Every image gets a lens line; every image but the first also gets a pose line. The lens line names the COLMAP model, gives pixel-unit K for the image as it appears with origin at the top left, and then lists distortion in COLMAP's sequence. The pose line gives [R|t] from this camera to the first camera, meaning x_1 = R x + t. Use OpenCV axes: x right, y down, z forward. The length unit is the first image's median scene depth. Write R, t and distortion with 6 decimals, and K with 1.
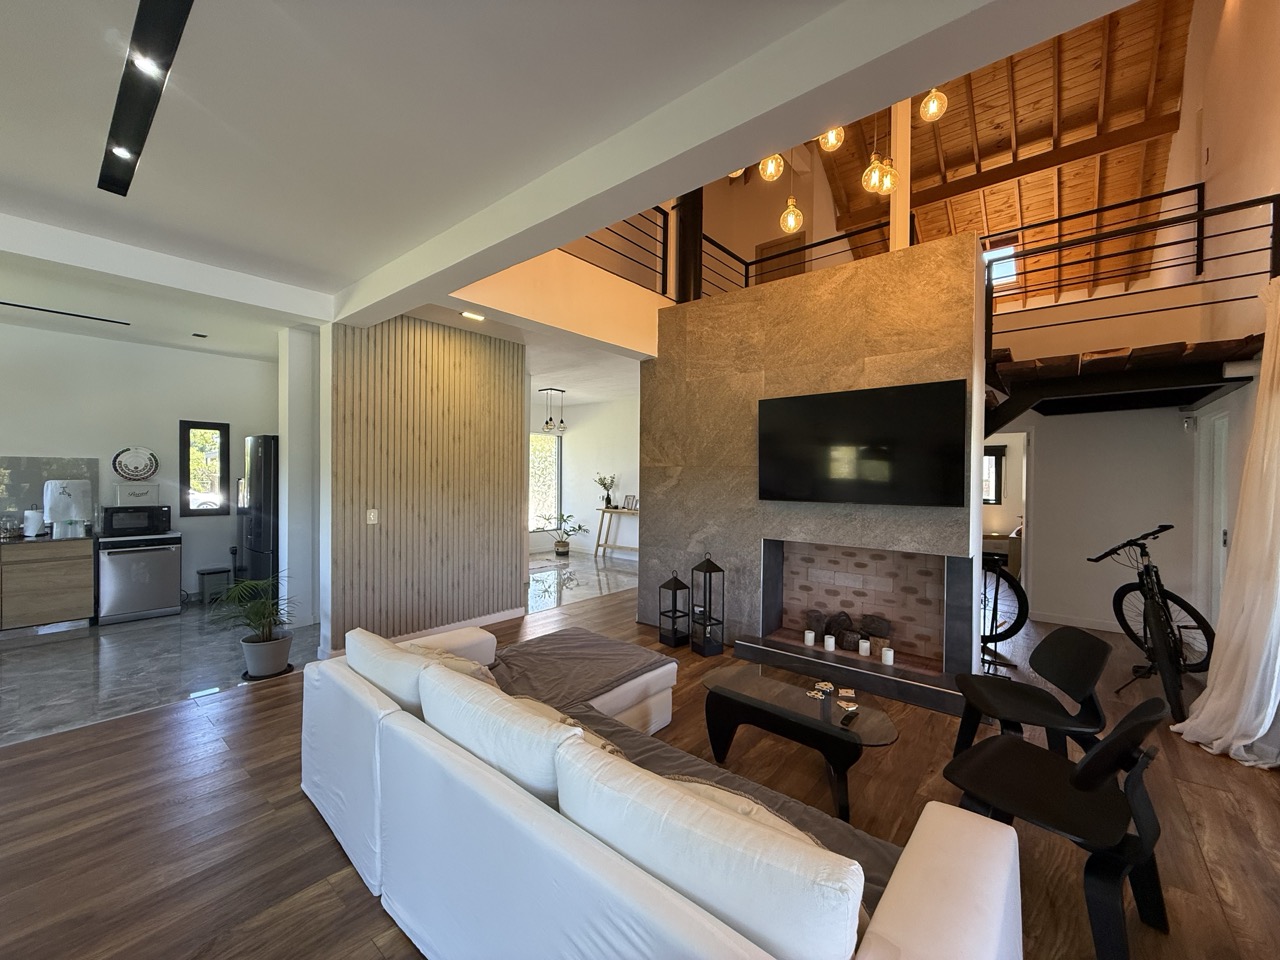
lens RADIAL K [[508.8, 0, 635.9], [0, 508.8, 480.6], [0, 0, 1]] dist [-0.000194, -0.000019]
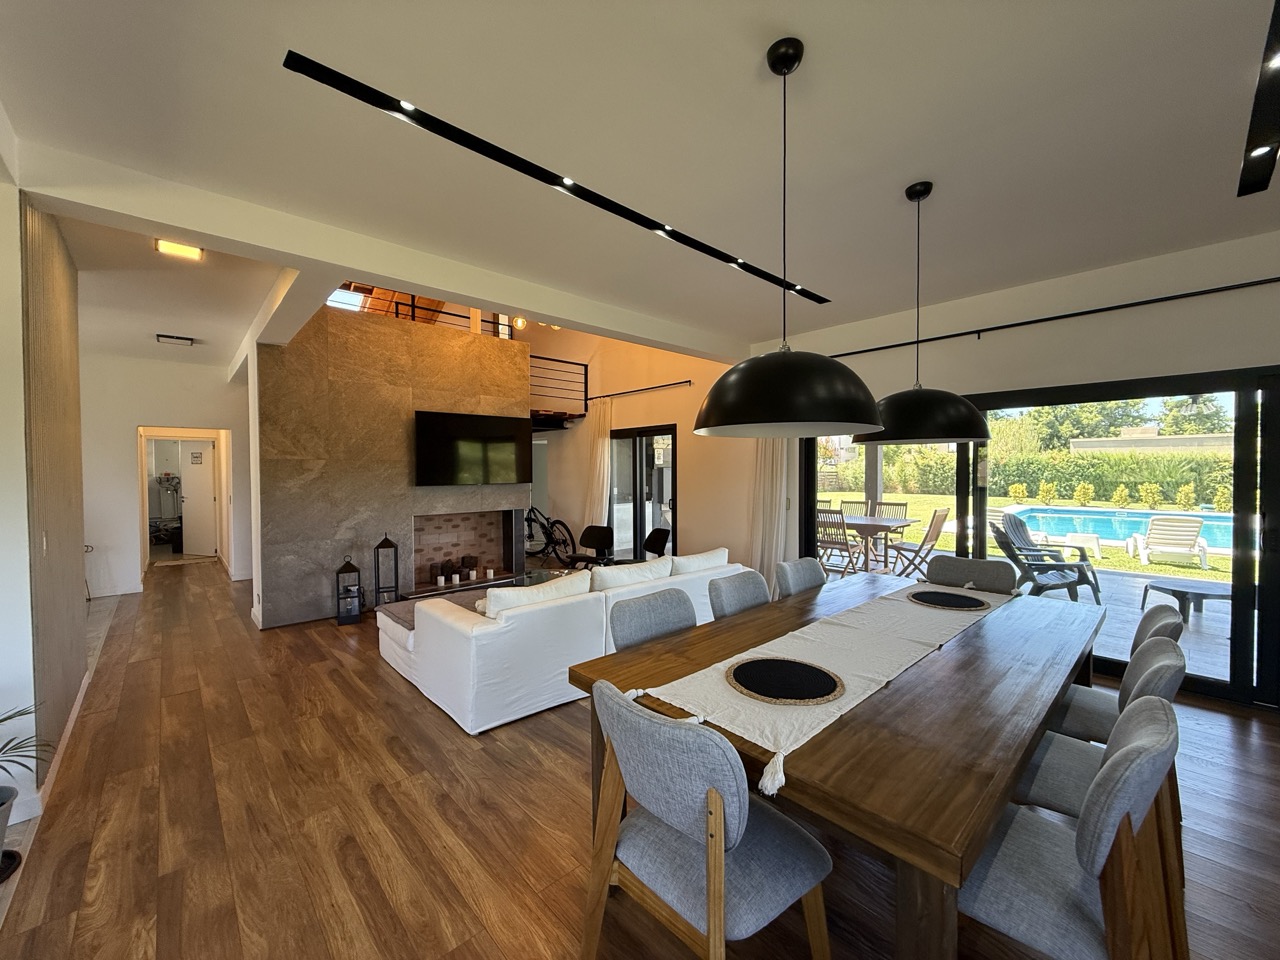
lens RADIAL K [[508.8, 0, 635.9], [0, 508.8, 480.6], [0, 0, 1]] dist [-0.000194, -0.000019]
pose [[0.124620, -0.030435, 0.991738, -0.939808], [0.015308, 0.999469, 0.028749, -0.005717], [-0.992086, 0.011599, 0.125019, 0.255669]]
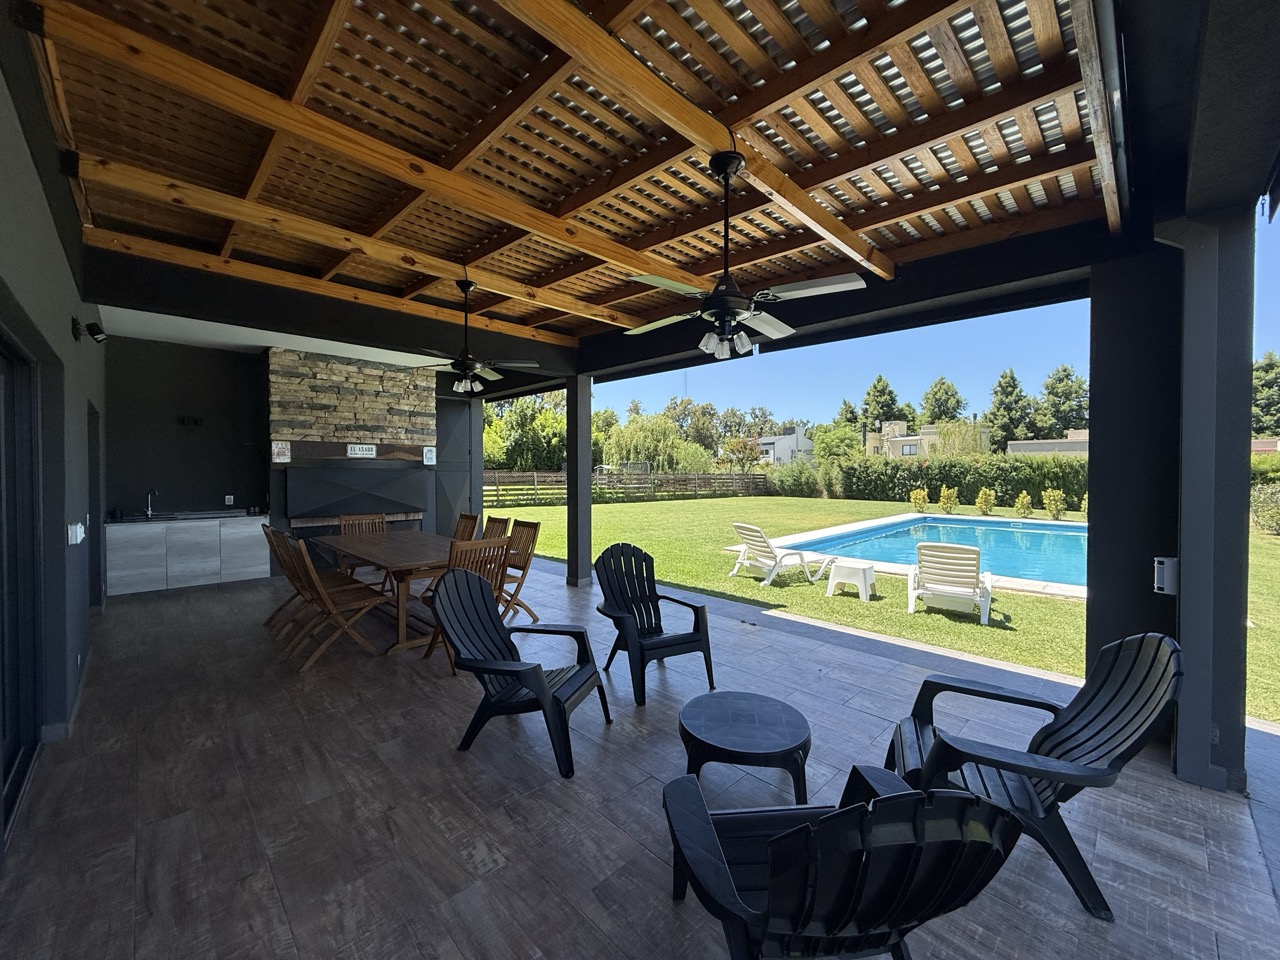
lens RADIAL K [[508.8, 0, 635.9], [0, 508.8, 480.6], [0, 0, 1]] dist [-0.000194, -0.000019]
pose [[0.096627, -0.026566, 0.994966, -0.210453], [0.010486, 0.999615, 0.025671, 0.012285], [-0.995265, 0.007953, 0.096869, -0.768666]]
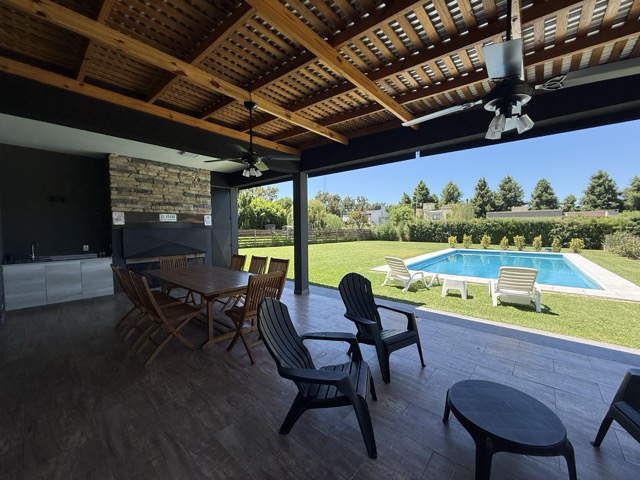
lens RADIAL K [[254.4, 0, 317.9], [0, 254.4, 240.3], [0, 0, 1]] dist [-0.000194, -0.000019]
pose [[0.022825, -0.054519, 0.998252, -0.029486], [0.019224, 0.998351, 0.054085, 0.013690], [-0.999555, 0.017956, 0.023835, -0.574879]]
